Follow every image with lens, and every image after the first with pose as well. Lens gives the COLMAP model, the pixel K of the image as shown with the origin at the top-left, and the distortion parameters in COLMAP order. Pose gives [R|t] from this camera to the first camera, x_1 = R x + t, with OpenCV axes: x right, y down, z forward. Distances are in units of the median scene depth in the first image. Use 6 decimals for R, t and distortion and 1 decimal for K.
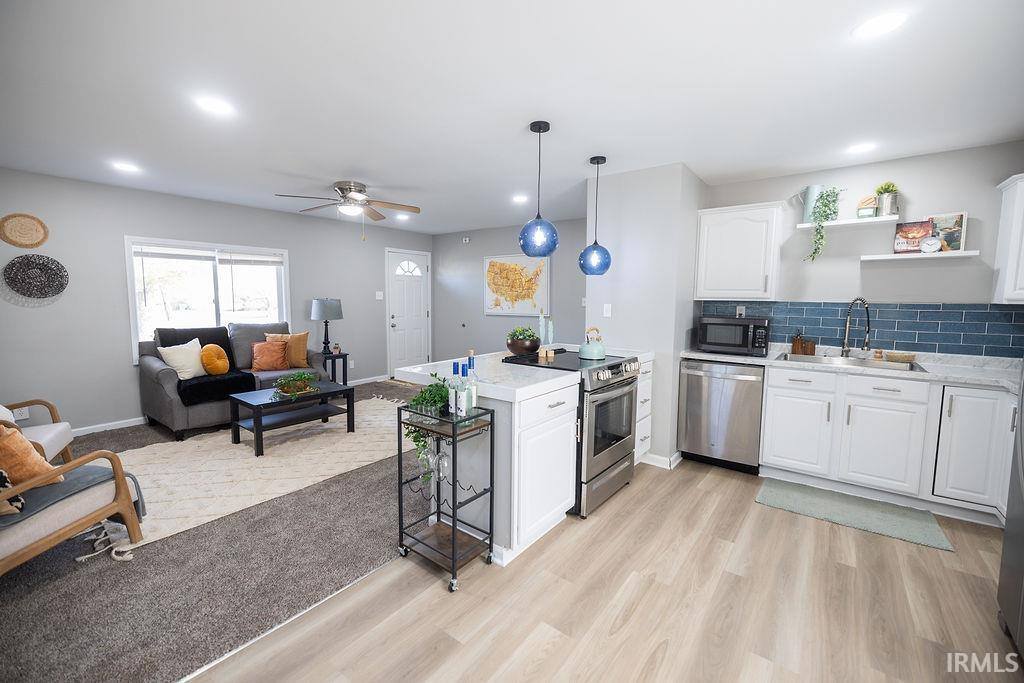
lens RADIAL K [[426.6, 0, 507.7], [0, 426.6, 337.4], [0, 0, 1]] dist [0.001878, 0.000196]
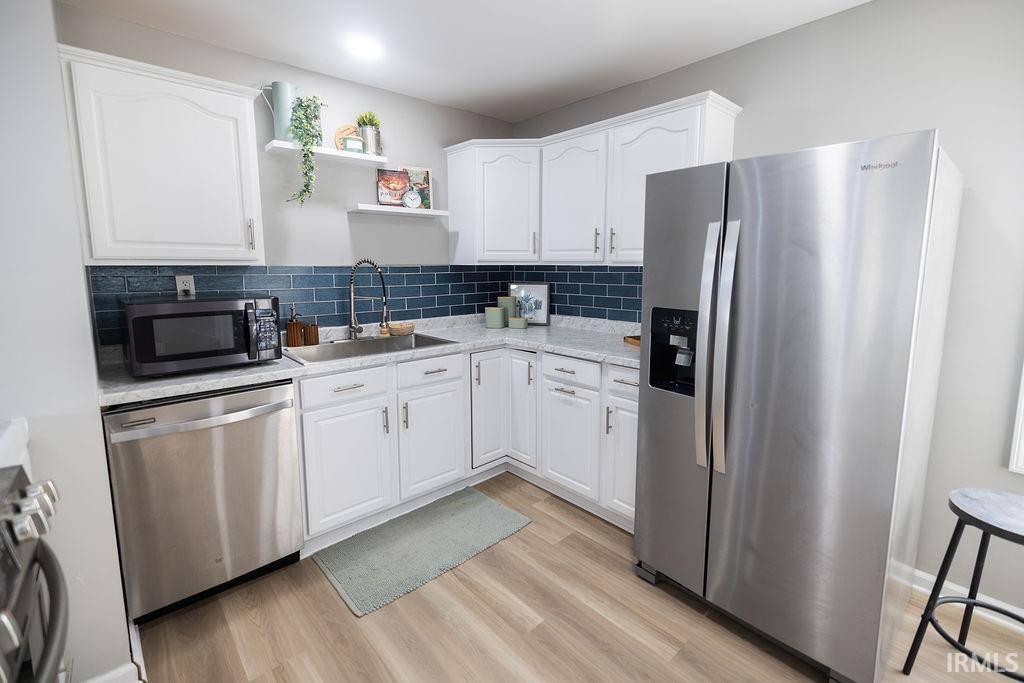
lens RADIAL K [[449.7, 0, 523.1], [0, 449.7, 322.2], [0, 0, 1]] dist [0.001765, 0.000052]
pose [[0.170640, -0.133788, 0.976208, 0.073935], [0.096114, 0.988274, 0.118641, -0.048952], [-0.980635, 0.073582, 0.181498, 0.572504]]
